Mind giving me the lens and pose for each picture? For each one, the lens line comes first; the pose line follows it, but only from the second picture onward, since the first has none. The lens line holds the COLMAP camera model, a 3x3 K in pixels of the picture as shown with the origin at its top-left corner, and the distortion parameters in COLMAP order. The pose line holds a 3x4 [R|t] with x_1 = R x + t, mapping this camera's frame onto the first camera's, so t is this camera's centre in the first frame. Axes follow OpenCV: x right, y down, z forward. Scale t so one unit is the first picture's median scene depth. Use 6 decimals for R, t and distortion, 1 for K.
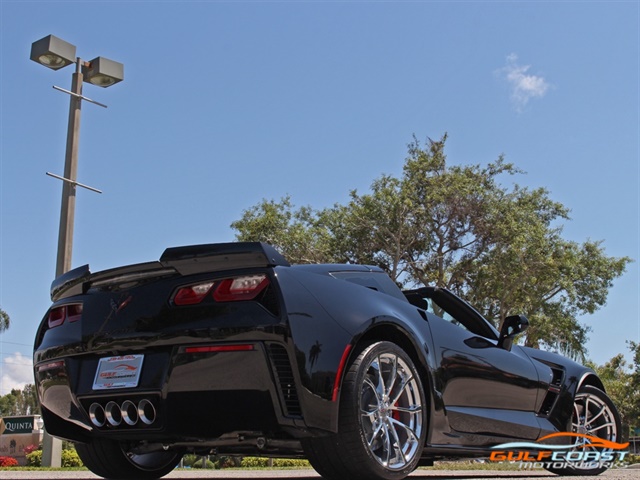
lens RADIAL K [[801.5, 0, 320.0], [0, 801.5, 240.0], [0, 0, 1]] dist [-0.112502, 0.096232]
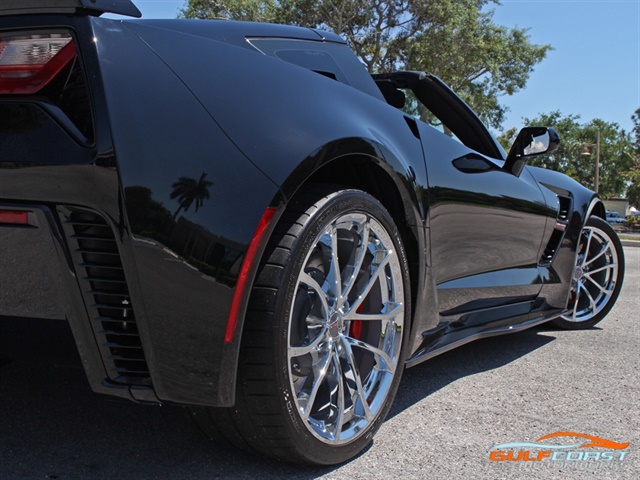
lens RADIAL K [[750.2, 0, 320.0], [0, 750.2, 240.0], [0, 0, 1]] dist [-0.108531, 0.067532]
pose [[0.995305, 0.043838, 0.086287, 0.026499], [-0.067439, 0.953602, 0.293421, 0.023463], [-0.069420, -0.297863, 0.952081, 0.558259]]
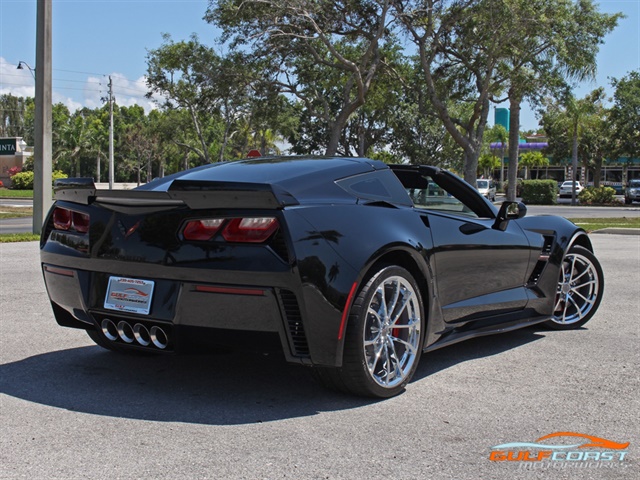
lens RADIAL K [[801.5, 0, 320.0], [0, 801.5, 240.0], [0, 0, 1]] dist [-0.112502, 0.096232]
pose [[0.999583, 0.019496, 0.021306, -0.029555], [-0.024977, 0.953962, 0.298886, -0.209738], [-0.014498, -0.299293, 0.954051, 0.033351]]
